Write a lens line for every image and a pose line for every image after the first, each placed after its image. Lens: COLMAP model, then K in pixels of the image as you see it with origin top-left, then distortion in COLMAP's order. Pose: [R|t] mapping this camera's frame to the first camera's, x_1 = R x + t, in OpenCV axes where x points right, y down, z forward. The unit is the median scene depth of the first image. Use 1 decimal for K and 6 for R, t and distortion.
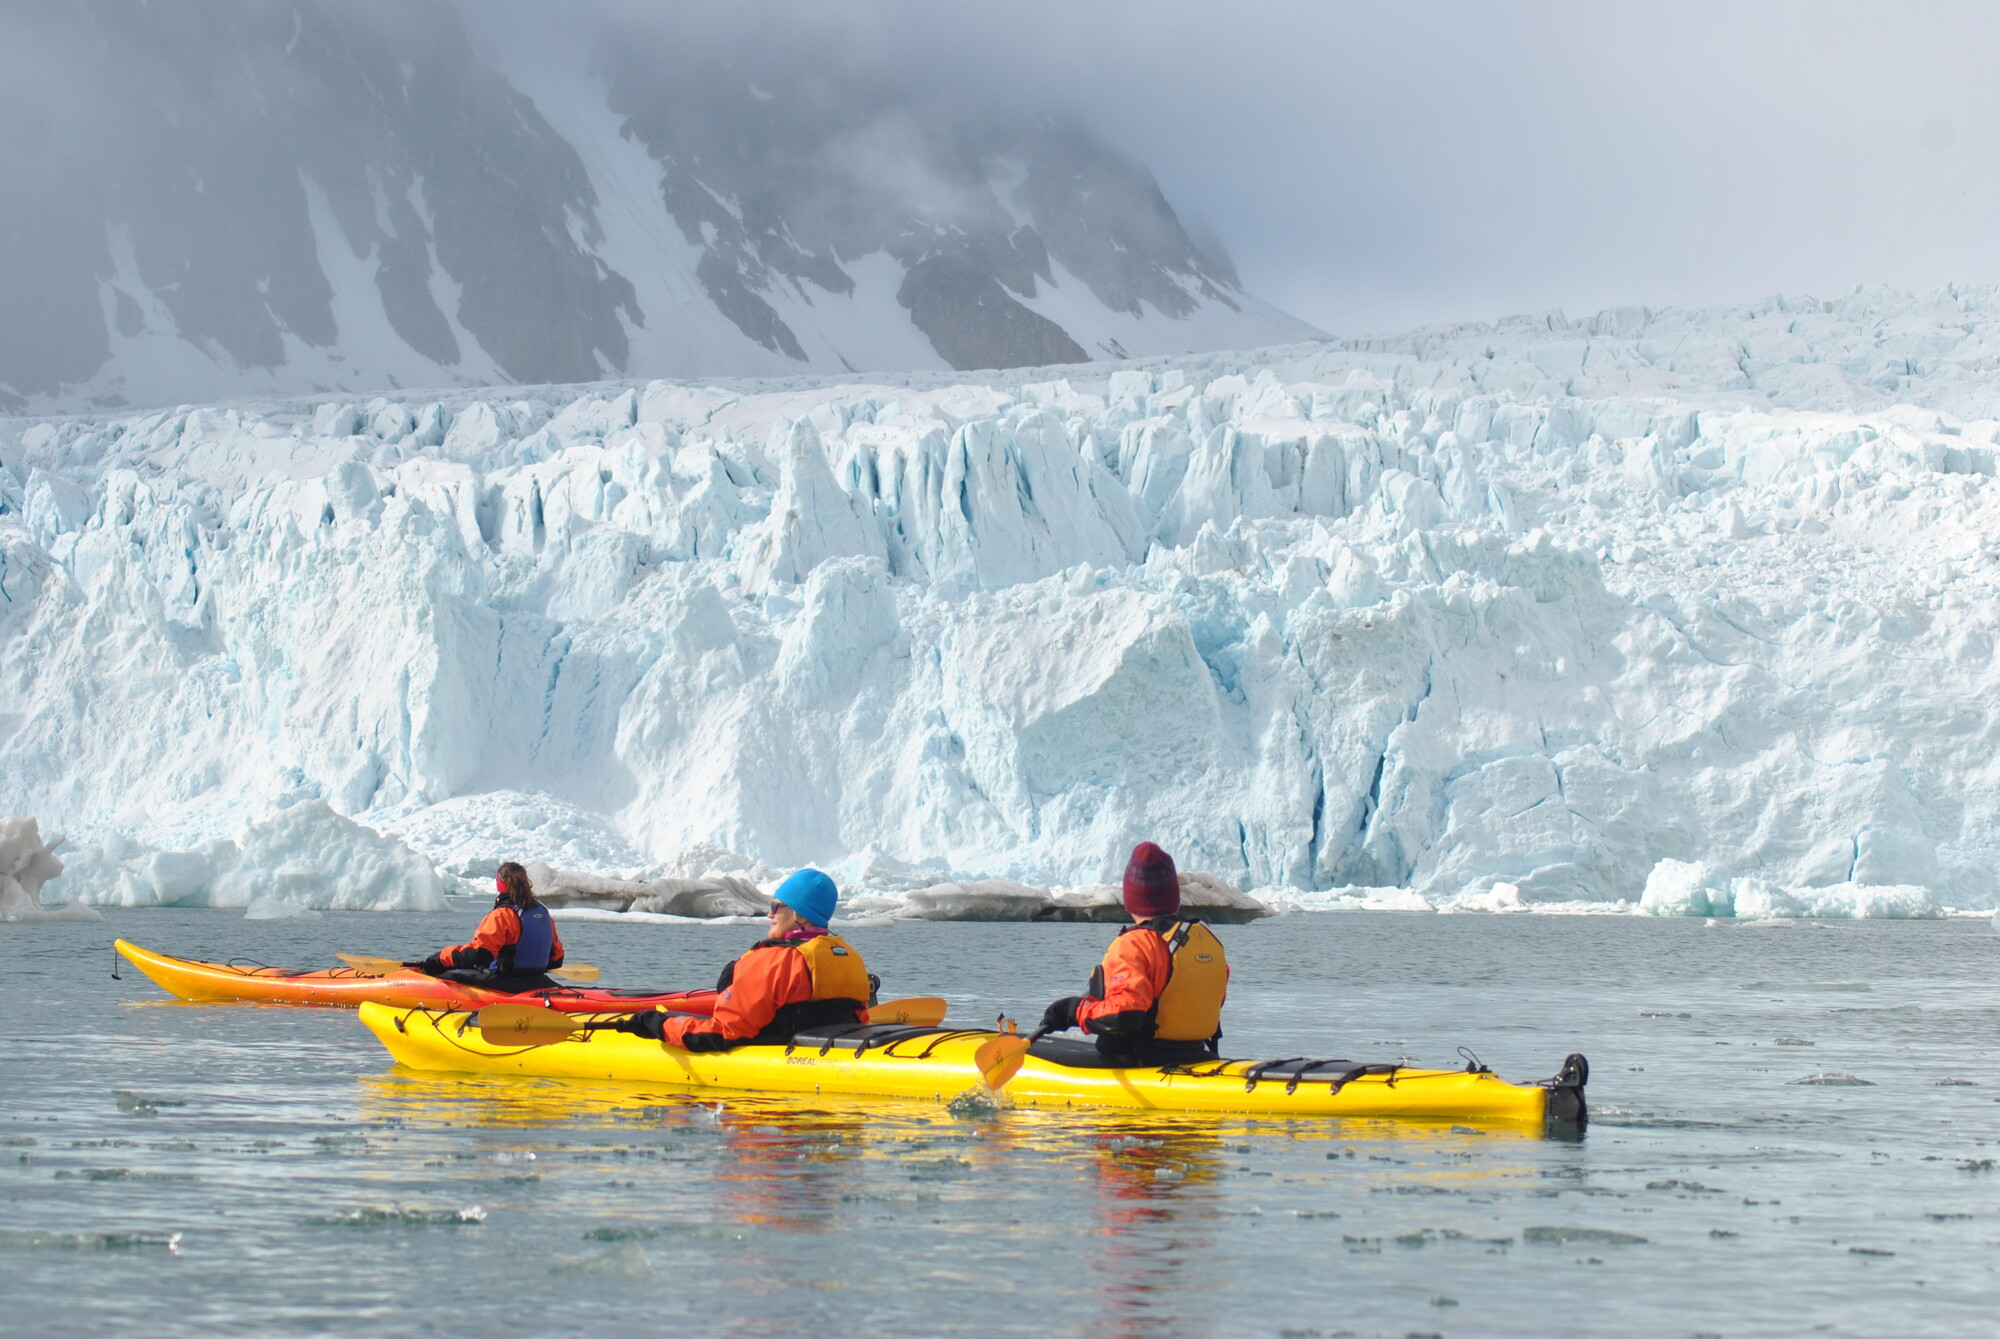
lens RADIAL K [[6071.0, 0, 1000.0], [0, 6071.0, 666.4], [0, 0, 1]] dist [-0.181261, 0.000000]
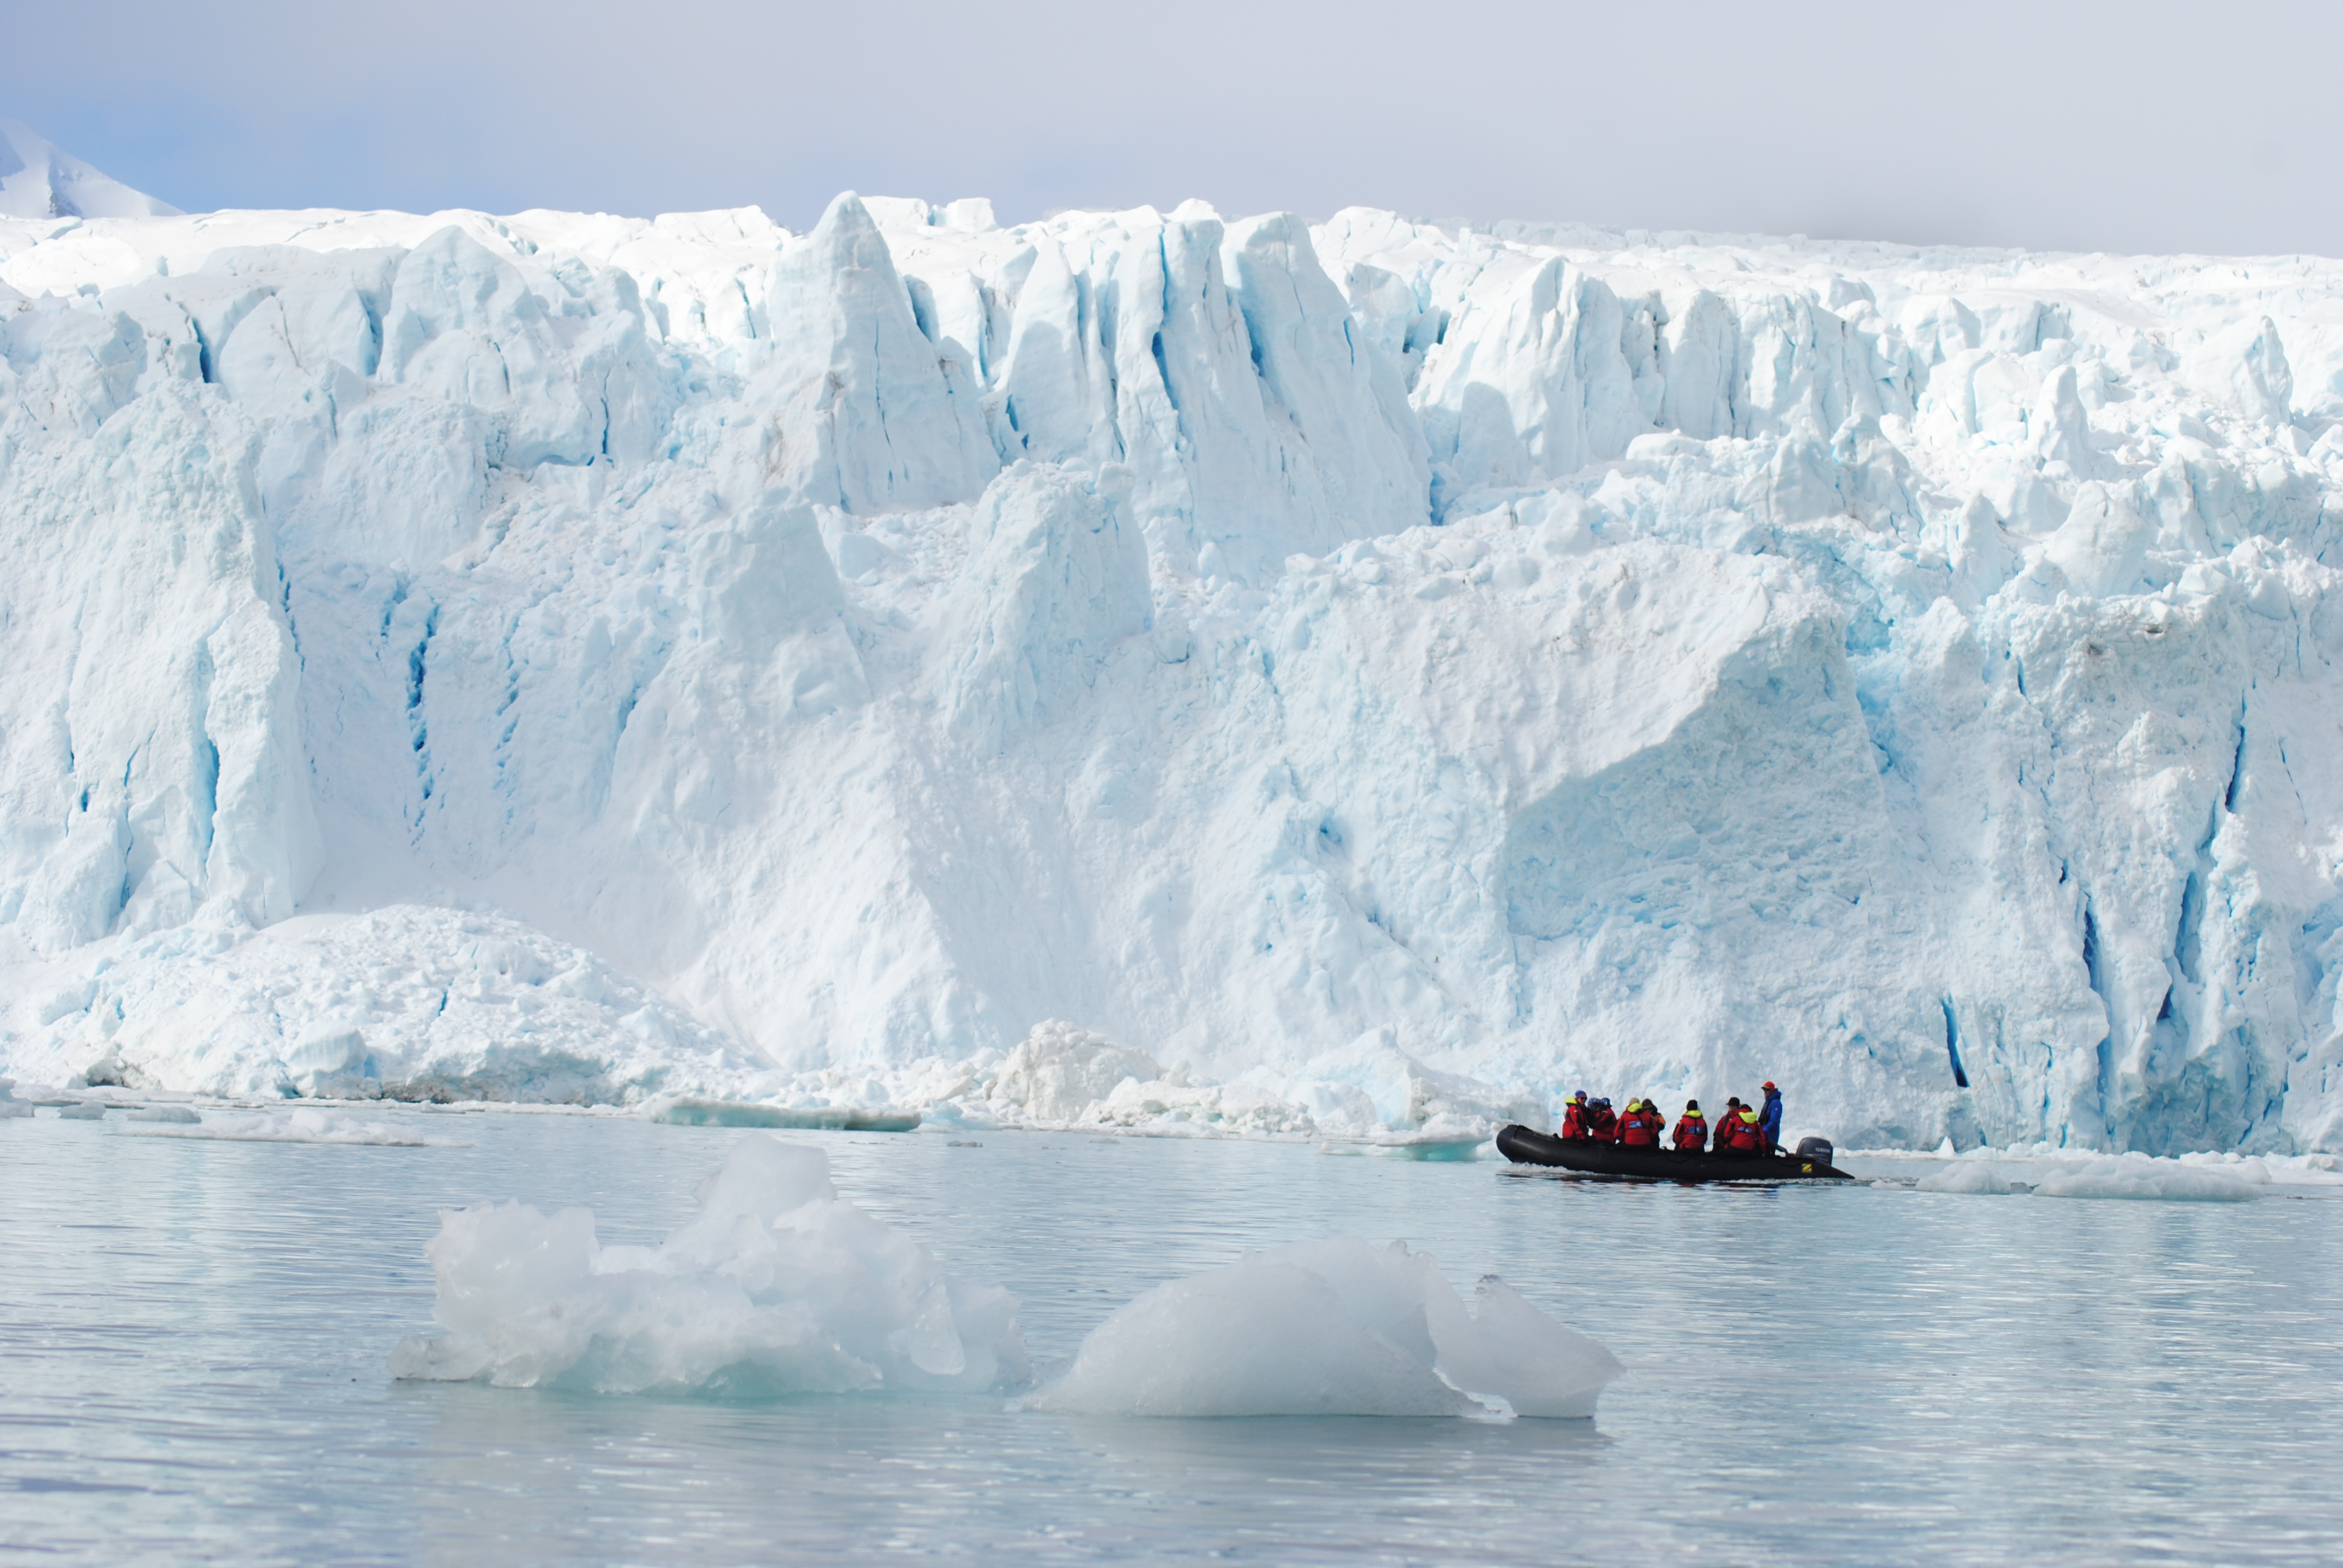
lens RADIAL K [[7111.2, 0, 1171.5], [0, 7111.2, 791.7], [0, 0, 1]] dist [-0.181261, 0.000000]
pose [[0.941027, 0.030565, 0.336947, -0.221286], [-0.030668, 0.999517, -0.005018, 0.012676], [-0.336938, -0.005612, 0.941510, 0.443962]]
